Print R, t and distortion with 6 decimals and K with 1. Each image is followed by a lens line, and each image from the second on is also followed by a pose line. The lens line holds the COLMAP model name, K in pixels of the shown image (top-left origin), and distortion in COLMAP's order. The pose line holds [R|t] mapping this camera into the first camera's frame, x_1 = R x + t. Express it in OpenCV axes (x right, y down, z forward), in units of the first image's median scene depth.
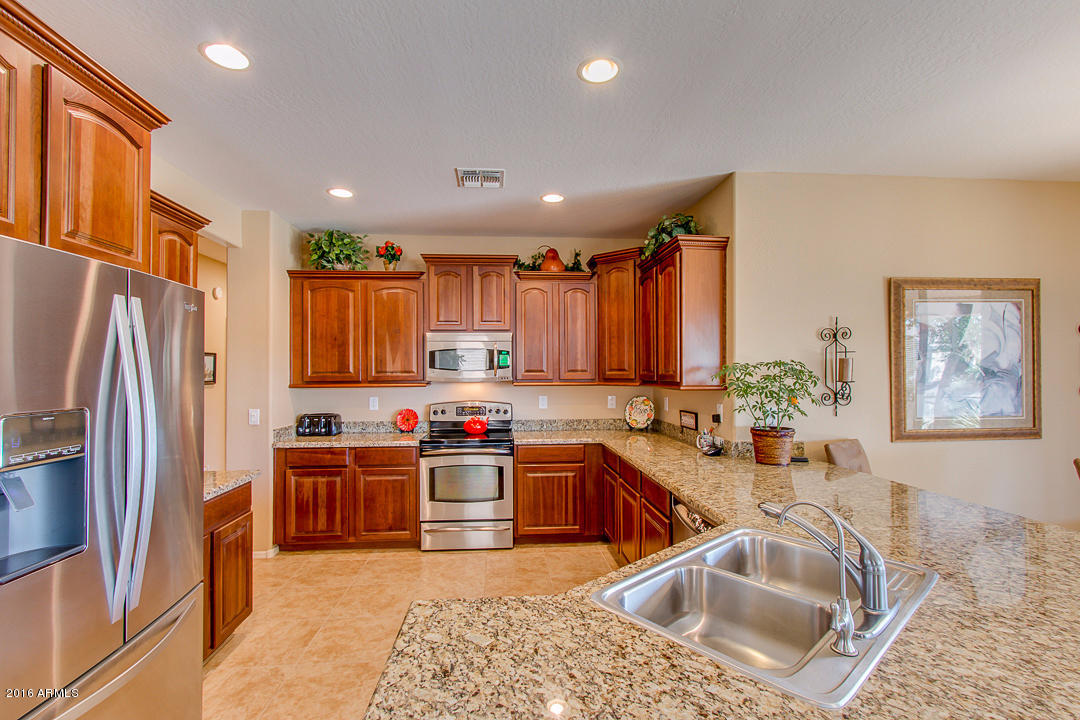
lens RADIAL K [[490.3, 0, 535.2], [0, 490.3, 364.3], [0, 0, 1]] dist [-0.000182, 0.000425]
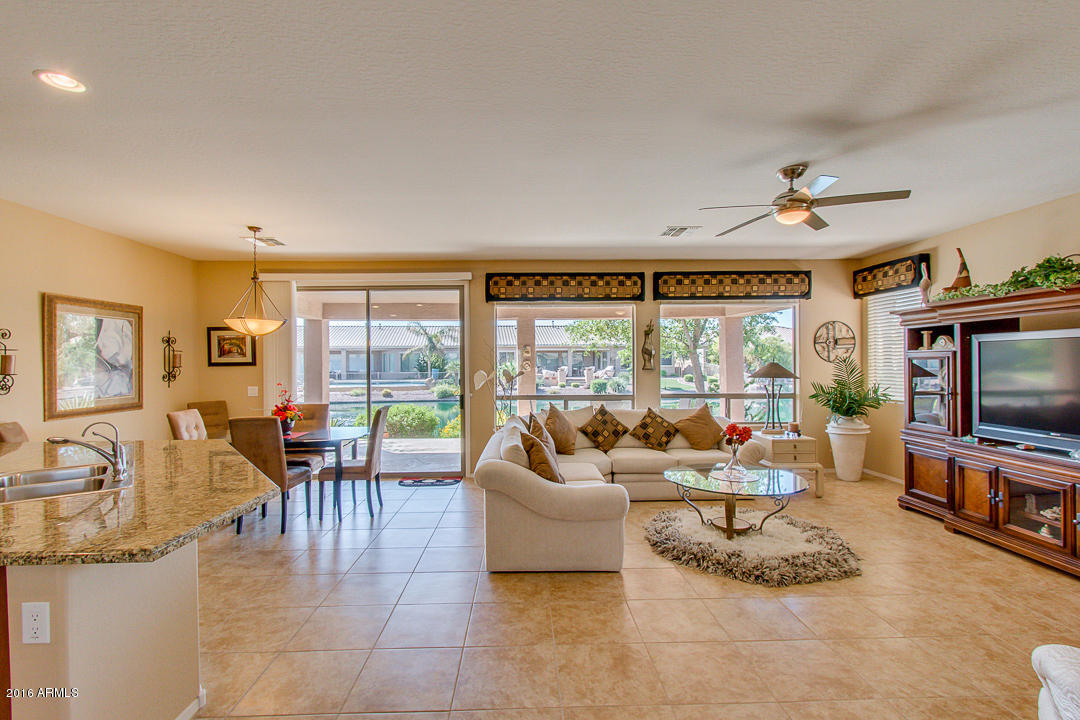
lens RADIAL K [[490.3, 0, 535.2], [0, 490.3, 364.3], [0, 0, 1]] dist [-0.000182, 0.000425]
pose [[0.047661, 0.001274, 0.998863, -0.391817], [-0.007865, 0.999969, -0.000900, 0.000694], [-0.998833, -0.007813, 0.047670, -0.270292]]
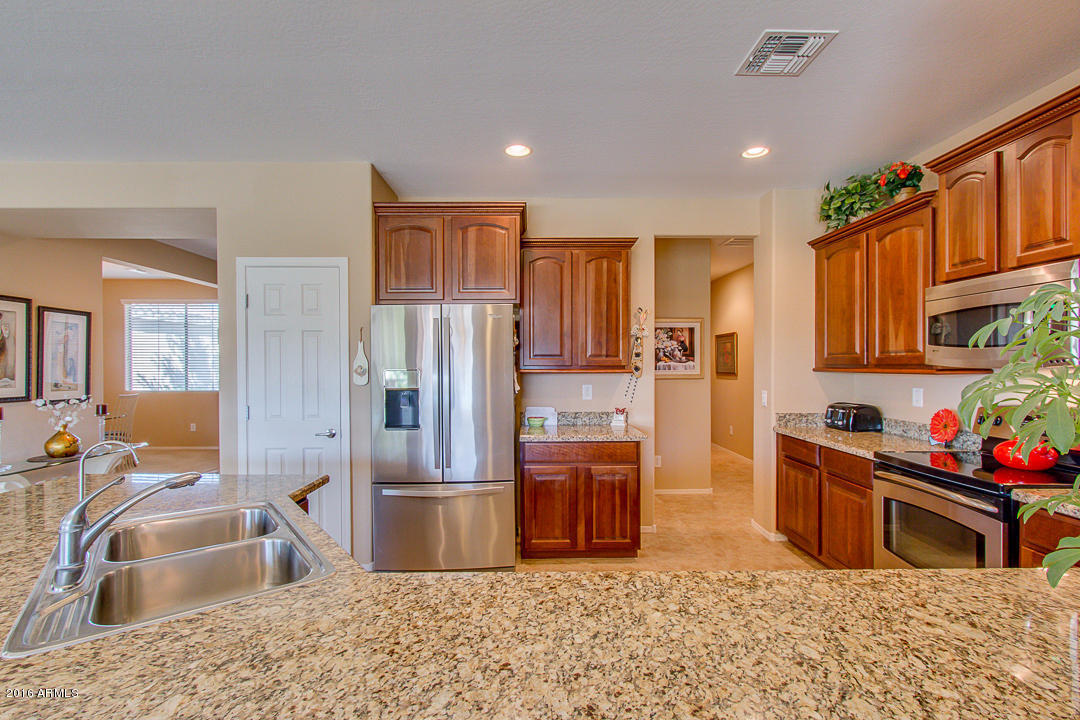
lens RADIAL K [[496.0, 0, 538.0], [0, 496.0, 363.5], [0, 0, 1]] dist [-0.001417, 0.000655]
pose [[-0.061947, 0.005975, -0.998062, 0.473812], [0.019461, 0.999799, 0.004778, 0.020635], [0.997890, -0.019127, -0.062050, 0.581382]]
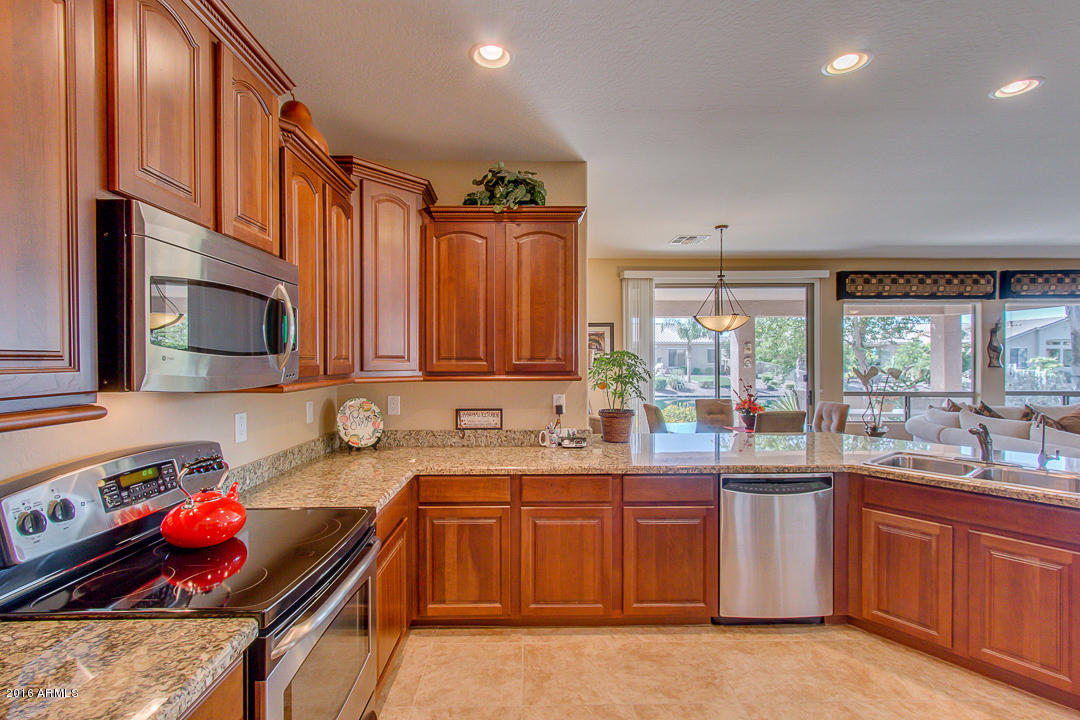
lens RADIAL K [[491.3, 0, 535.6], [0, 491.3, 361.0], [0, 0, 1]] dist [-0.001855, -0.000464]
pose [[0.064571, 0.002926, 0.997909, -0.486977], [-0.013672, 0.999904, -0.002048, 0.017221], [-0.997819, -0.013511, 0.064605, 0.832224]]
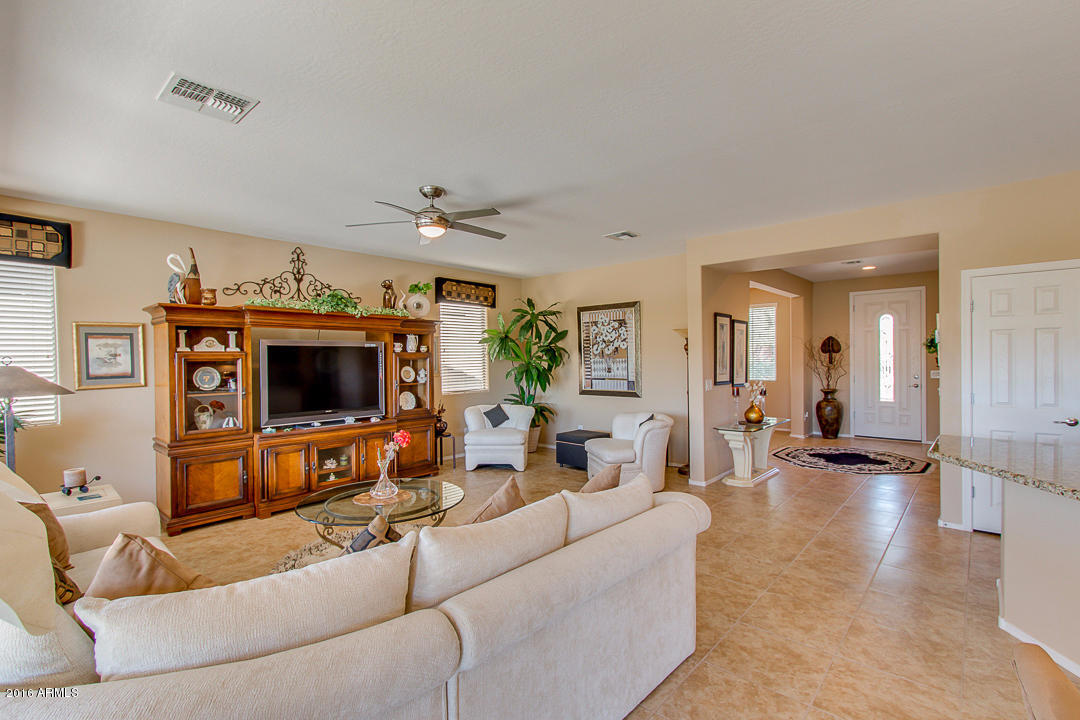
lens RADIAL K [[496.0, 0, 538.0], [0, 496.0, 363.5], [0, 0, 1]] dist [-0.001417, 0.000655]
pose [[-0.722486, 0.019069, -0.691123, 0.998799], [0.024730, 0.999693, 0.001730, 0.003242], [0.690944, -0.015841, -0.722735, 0.161989]]
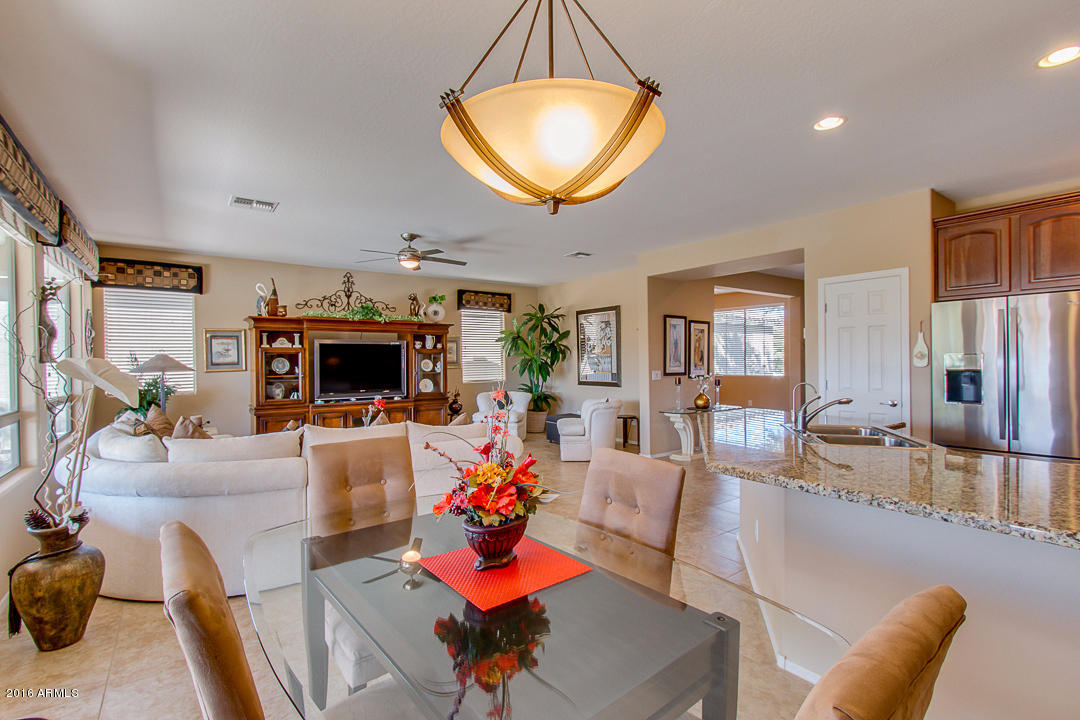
lens RADIAL K [[494.3, 0, 535.3], [0, 494.3, 361.5], [0, 0, 1]] dist [0.000790, 0.000124]
pose [[-0.850341, 0.013626, -0.526056, 0.911751], [0.020114, 0.999776, -0.006618, 0.034442], [0.525848, -0.016208, -0.850424, 0.695369]]
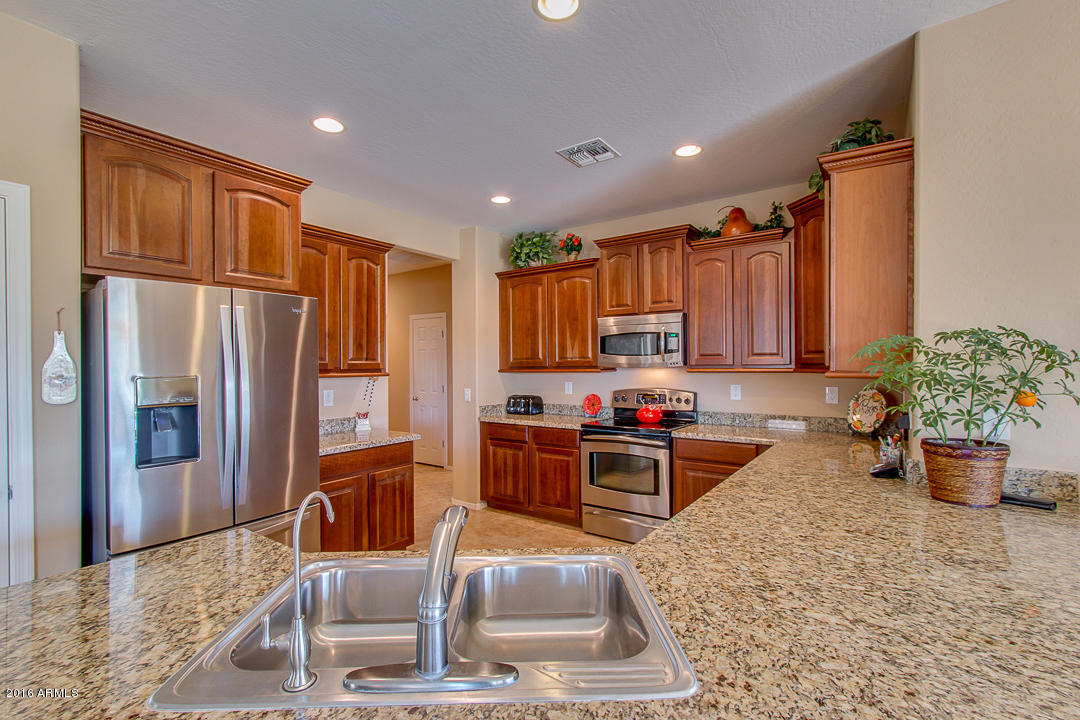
lens RADIAL K [[490.3, 0, 535.2], [0, 490.3, 364.3], [0, 0, 1]] dist [-0.000182, 0.000425]
pose [[0.765198, -0.002425, -0.643791, 0.349990], [0.014555, 0.999802, 0.013534, 0.014942], [0.643631, -0.019727, 0.765082, 0.157776]]
